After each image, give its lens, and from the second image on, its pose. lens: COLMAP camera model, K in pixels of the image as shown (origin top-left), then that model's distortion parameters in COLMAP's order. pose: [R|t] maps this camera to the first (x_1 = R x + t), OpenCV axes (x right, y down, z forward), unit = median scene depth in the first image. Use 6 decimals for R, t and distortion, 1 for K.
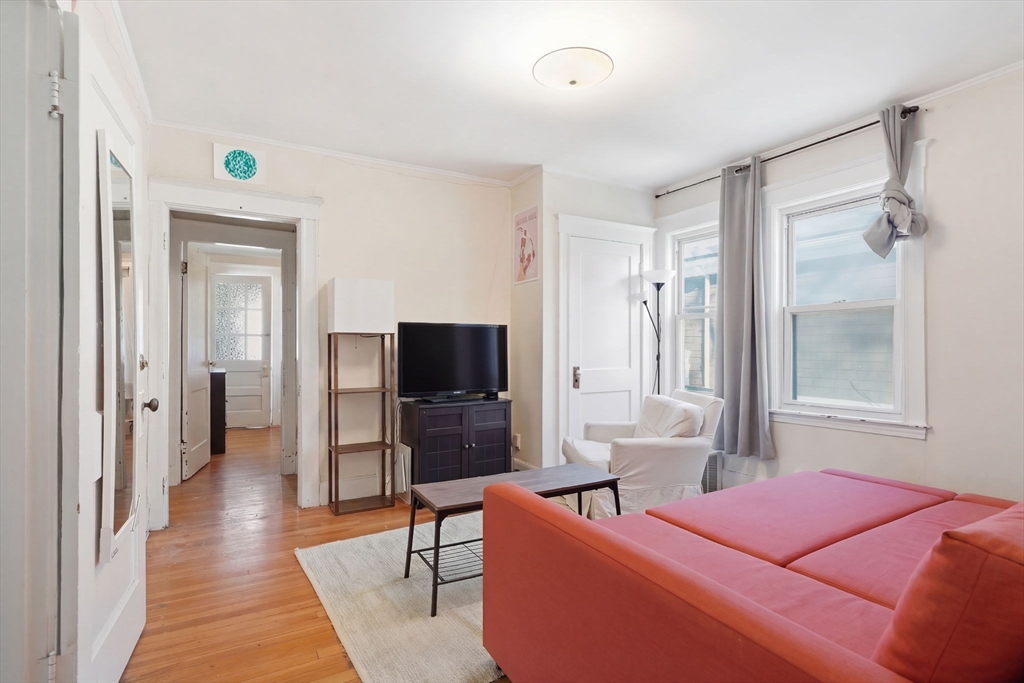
lens RADIAL K [[501.5, 0, 513.8], [0, 501.5, 348.8], [0, 0, 1]] dist [0.017786, 0.000508]
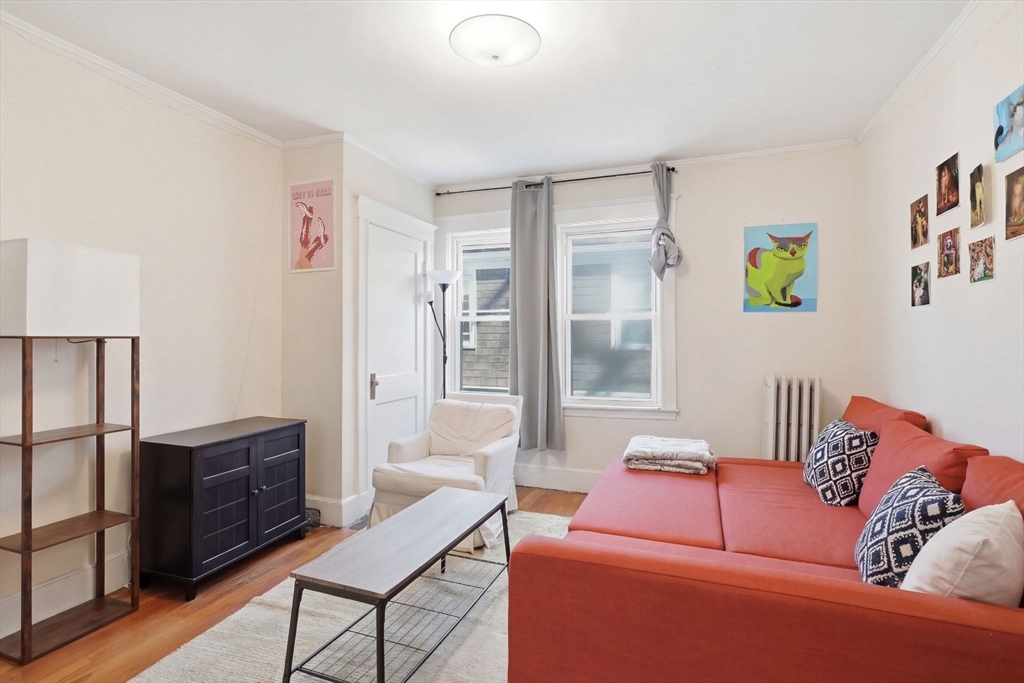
lens RADIAL K [[501.5, 0, 510.1], [0, 501.5, 339.4], [0, 0, 1]] dist [0.017786, 0.000508]
pose [[0.773739, -0.001881, 0.633502, -0.253965], [0.004789, 0.999984, -0.002880, -0.021411], [-0.633486, 0.005262, 0.773736, 0.185887]]
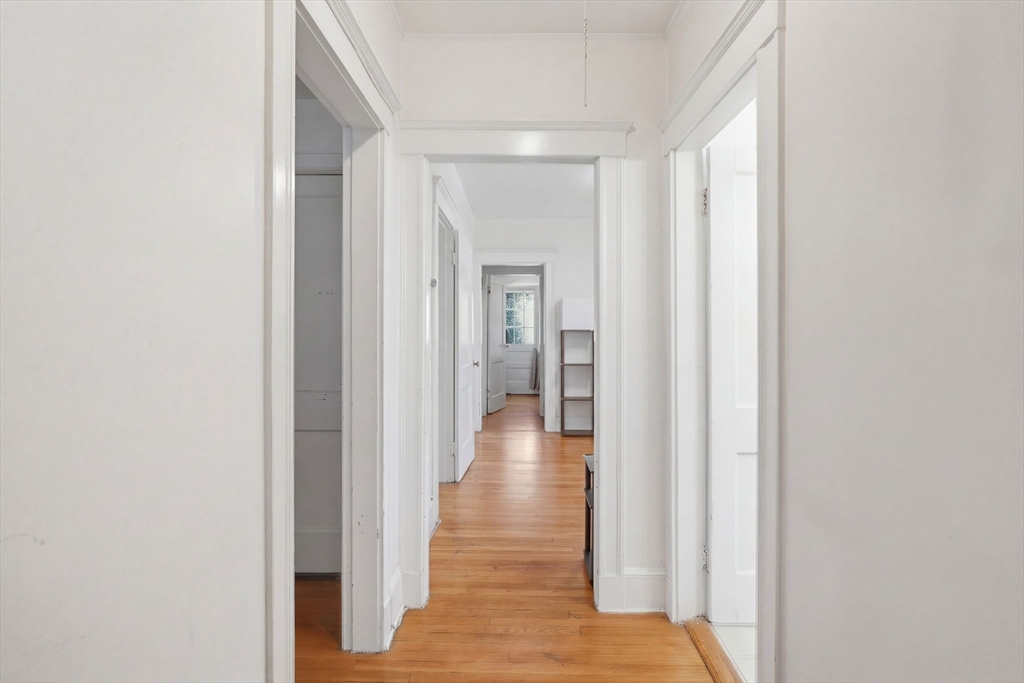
lens RADIAL K [[501.5, 0, 512.4], [0, 501.5, 335.5], [0, 0, 1]] dist [0.017786, 0.000508]
pose [[0.861058, 0.000145, -0.508506, 0.336583], [0.003437, 0.999975, 0.006105, -0.020420], [0.508494, -0.007004, 0.861037, -0.505772]]
